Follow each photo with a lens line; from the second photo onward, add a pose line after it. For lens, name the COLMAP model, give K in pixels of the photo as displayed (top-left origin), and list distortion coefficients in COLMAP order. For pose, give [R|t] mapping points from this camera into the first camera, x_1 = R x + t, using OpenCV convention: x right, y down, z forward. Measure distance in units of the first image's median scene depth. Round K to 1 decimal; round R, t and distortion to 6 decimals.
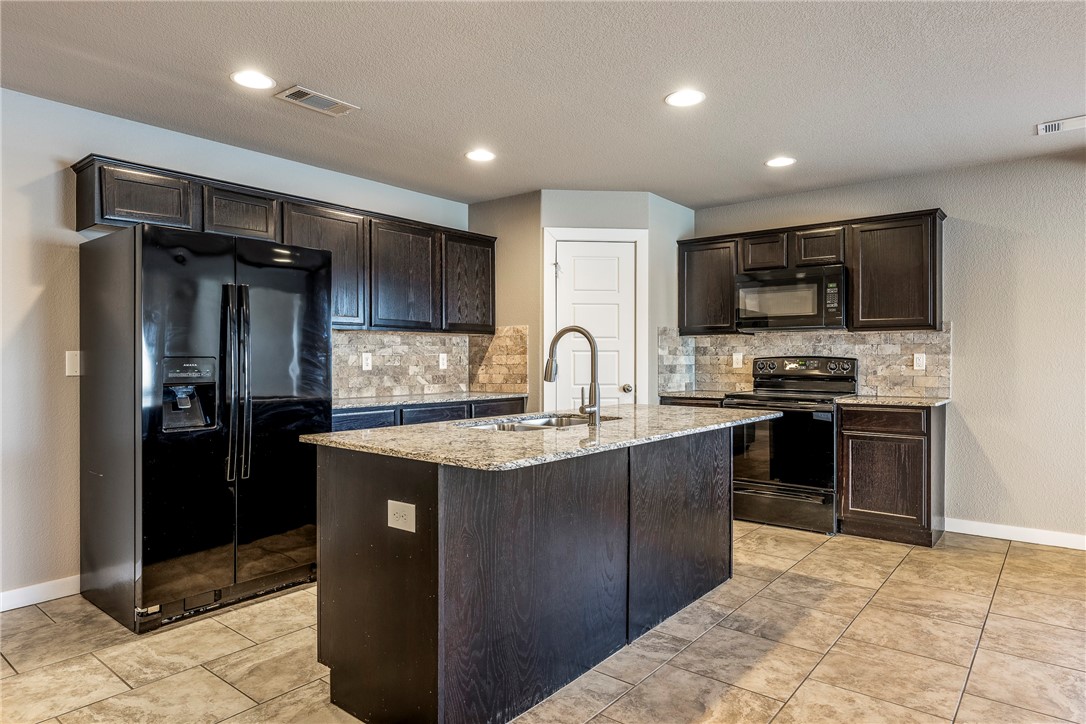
lens RADIAL K [[645.6, 0, 541.4], [0, 645.6, 362.3], [0, 0, 1]] dist [0.003733, -0.001190]
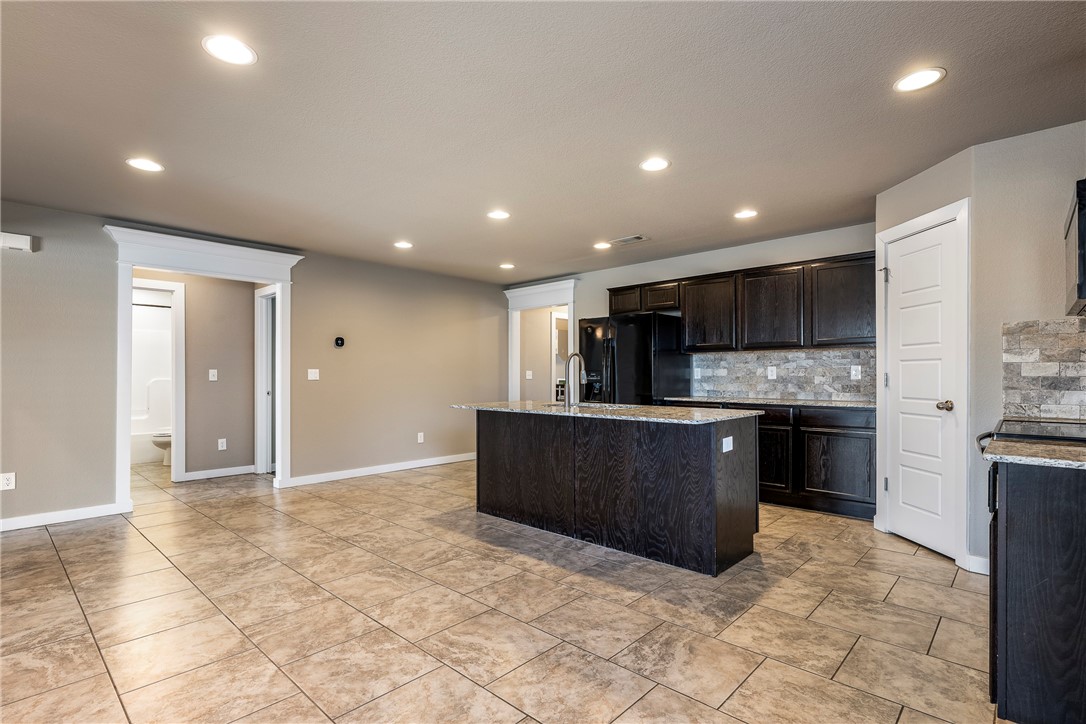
lens RADIAL K [[522.7, 0, 542.5], [0, 522.7, 365.6], [0, 0, 1]] dist [0.001773, 0.000078]
pose [[-0.068817, -0.016664, -0.997490, 0.904389], [-0.000806, 0.999861, -0.016648, 0.002201], [0.997629, -0.000342, -0.068820, 0.601507]]
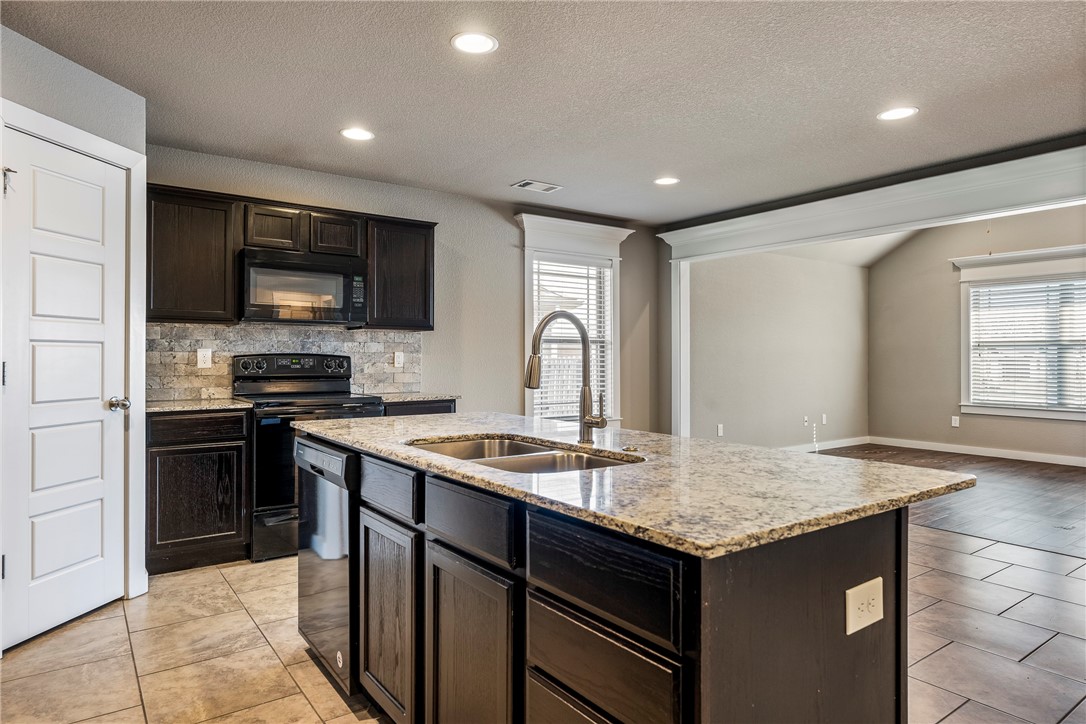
lens RADIAL K [[645.6, 0, 543.3], [0, 645.6, 356.3], [0, 0, 1]] dist [0.003733, -0.001190]
pose [[0.258783, 0.003472, 0.965929, -0.391221], [0.002799, 0.999987, -0.004345, -0.000964], [-0.965932, 0.003828, 0.258770, 0.491978]]
